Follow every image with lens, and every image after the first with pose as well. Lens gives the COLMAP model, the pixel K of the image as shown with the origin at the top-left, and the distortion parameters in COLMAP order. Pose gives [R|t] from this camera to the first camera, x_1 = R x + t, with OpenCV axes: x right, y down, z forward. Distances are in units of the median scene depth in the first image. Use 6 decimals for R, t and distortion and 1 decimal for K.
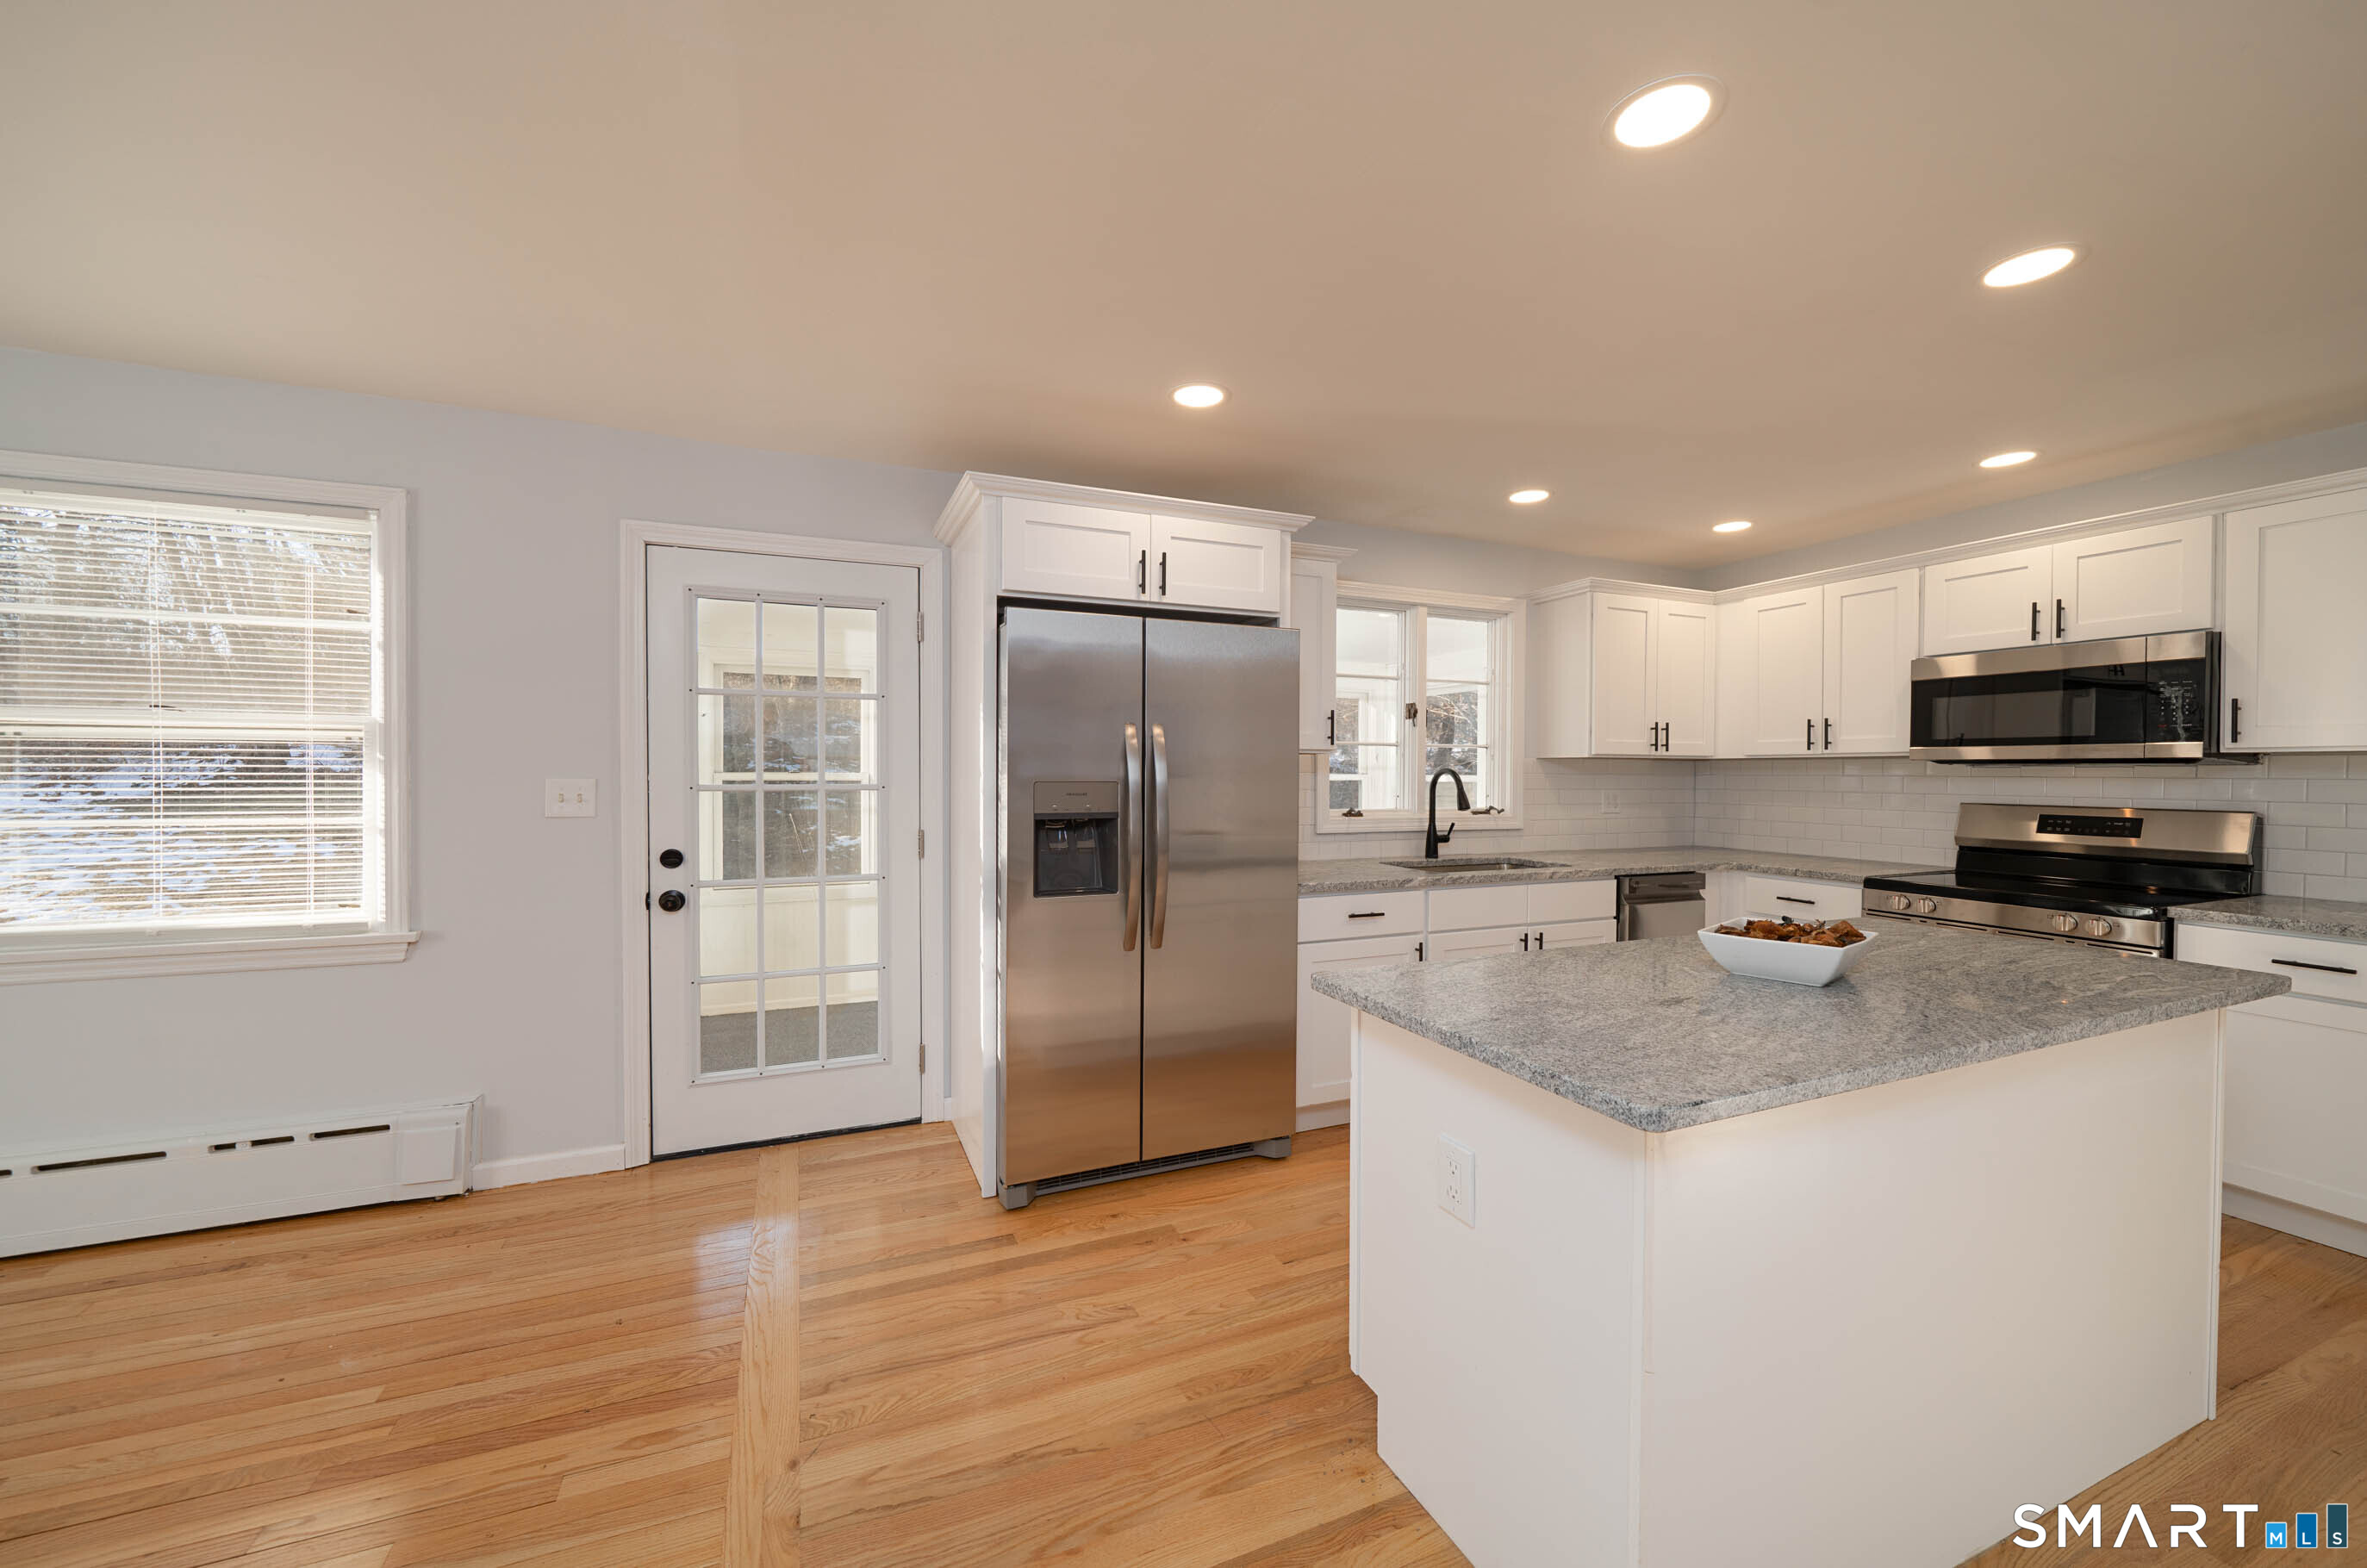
lens RADIAL K [[805.5, 0, 1032.0], [0, 805.5, 782.8], [0, 0, 1]] dist [0.000085, -0.000065]
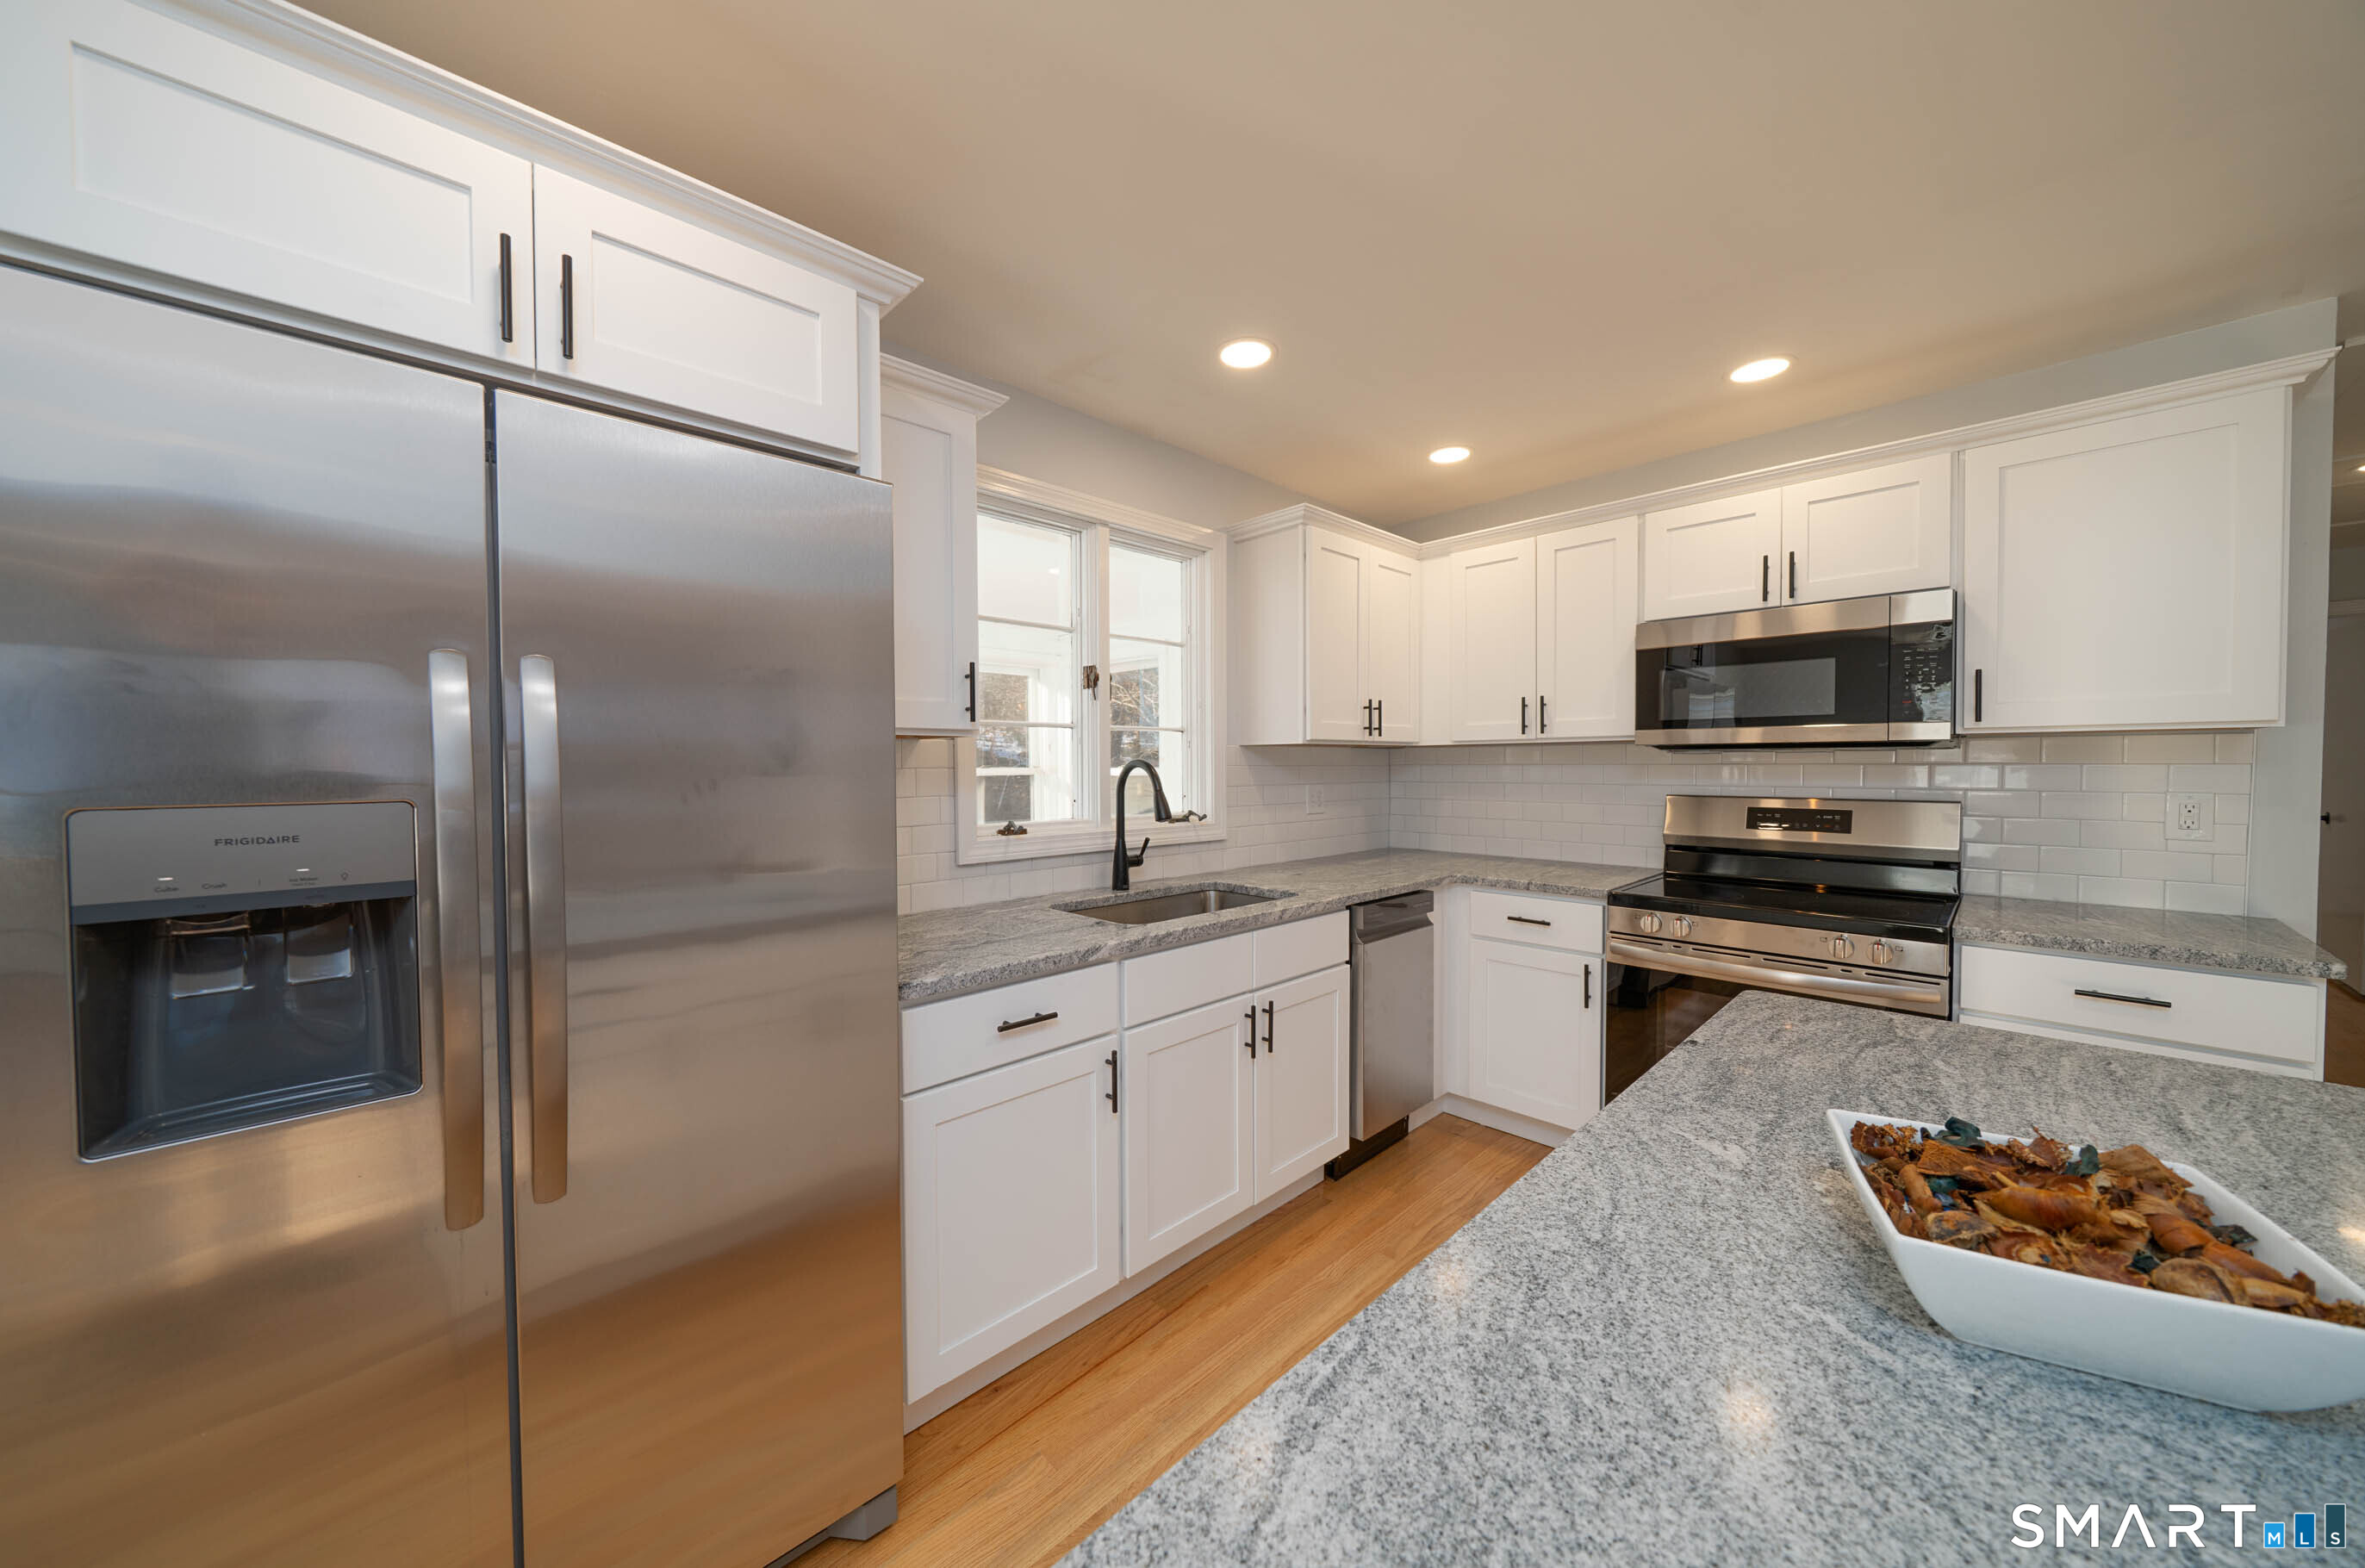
lens RADIAL K [[804.8, 0, 1031.2], [0, 804.8, 782.8], [0, 0, 1]] dist [0.000085, -0.000065]
pose [[0.930548, -0.018102, 0.365721, 0.183507], [0.015233, 0.999826, 0.010728, -0.007234], [-0.365852, -0.004412, 0.930663, 0.407630]]
